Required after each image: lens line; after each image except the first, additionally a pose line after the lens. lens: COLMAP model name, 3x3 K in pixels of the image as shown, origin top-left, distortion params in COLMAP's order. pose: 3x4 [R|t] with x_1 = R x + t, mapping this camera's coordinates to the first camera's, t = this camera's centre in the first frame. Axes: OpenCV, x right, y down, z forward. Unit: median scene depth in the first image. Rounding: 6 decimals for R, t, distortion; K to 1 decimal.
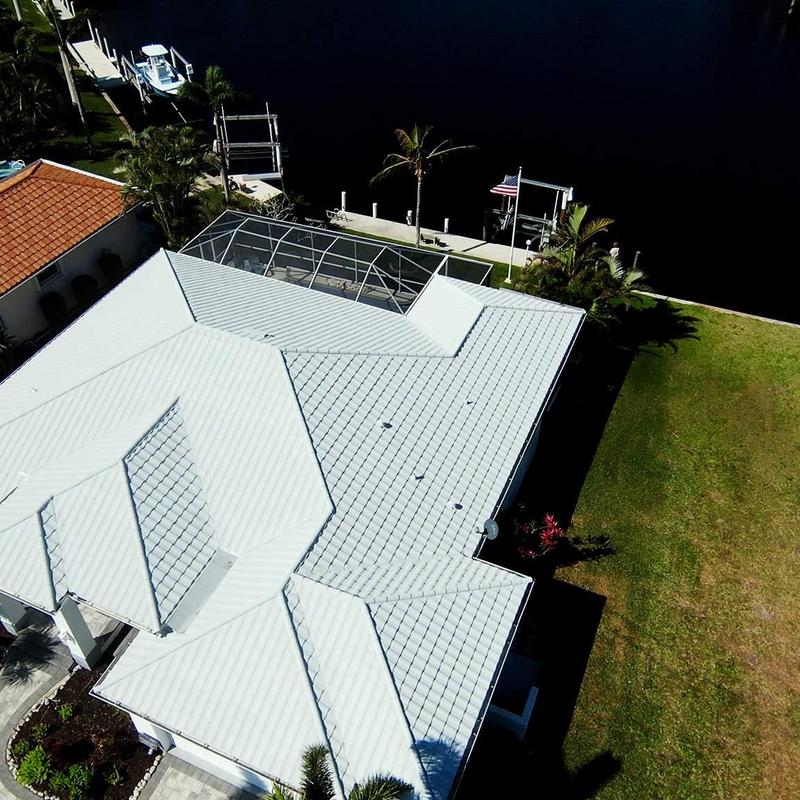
lens RADIAL K [[805.2, 0, 396.3], [0, 805.2, 400.0], [0, 0, 1]] dist [0.009991, 0.008641]
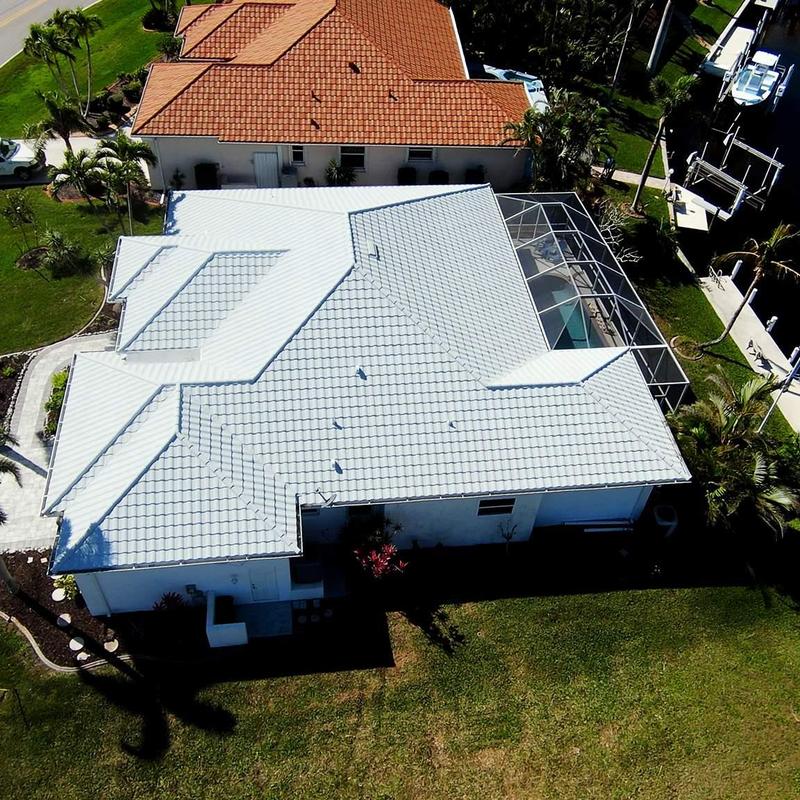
lens RADIAL K [[805.2, 0, 396.3], [0, 805.2, 400.0], [0, 0, 1]] dist [0.009991, 0.008641]
pose [[0.516250, 0.643809, -0.564798, 0.580180], [-0.629656, 0.732339, 0.259255, -0.227714], [0.580534, 0.221788, 0.783448, 0.172772]]
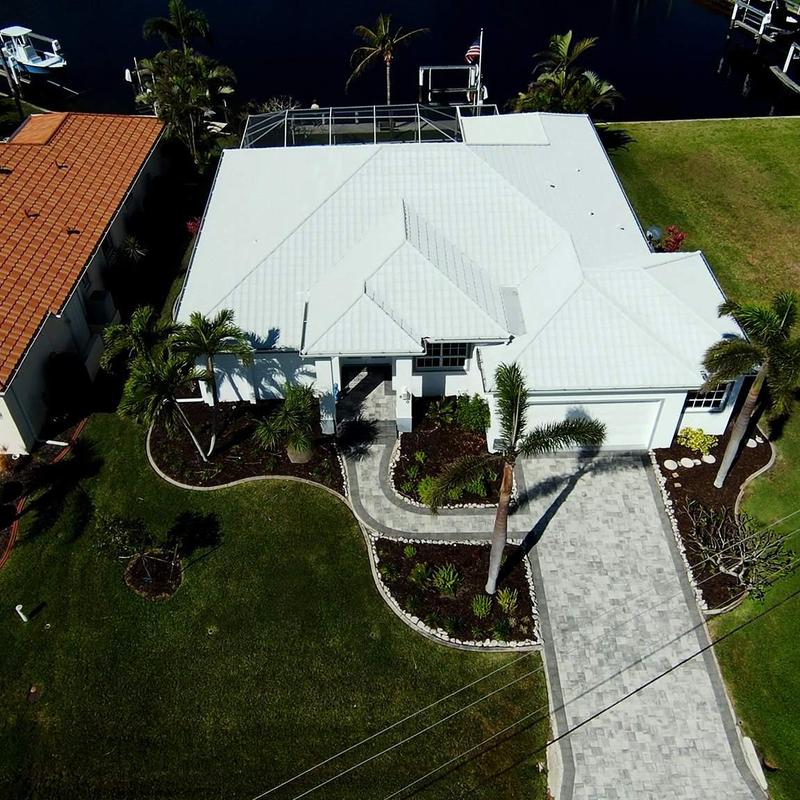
lens RADIAL K [[805.2, 0, 396.3], [0, 805.2, 400.0], [0, 0, 1]] dist [0.009991, 0.008641]
pose [[0.901327, -0.299304, 0.313091, -0.661271], [0.305092, 0.951799, 0.031586, 0.215683], [-0.307454, 0.067052, 0.949198, -0.104918]]
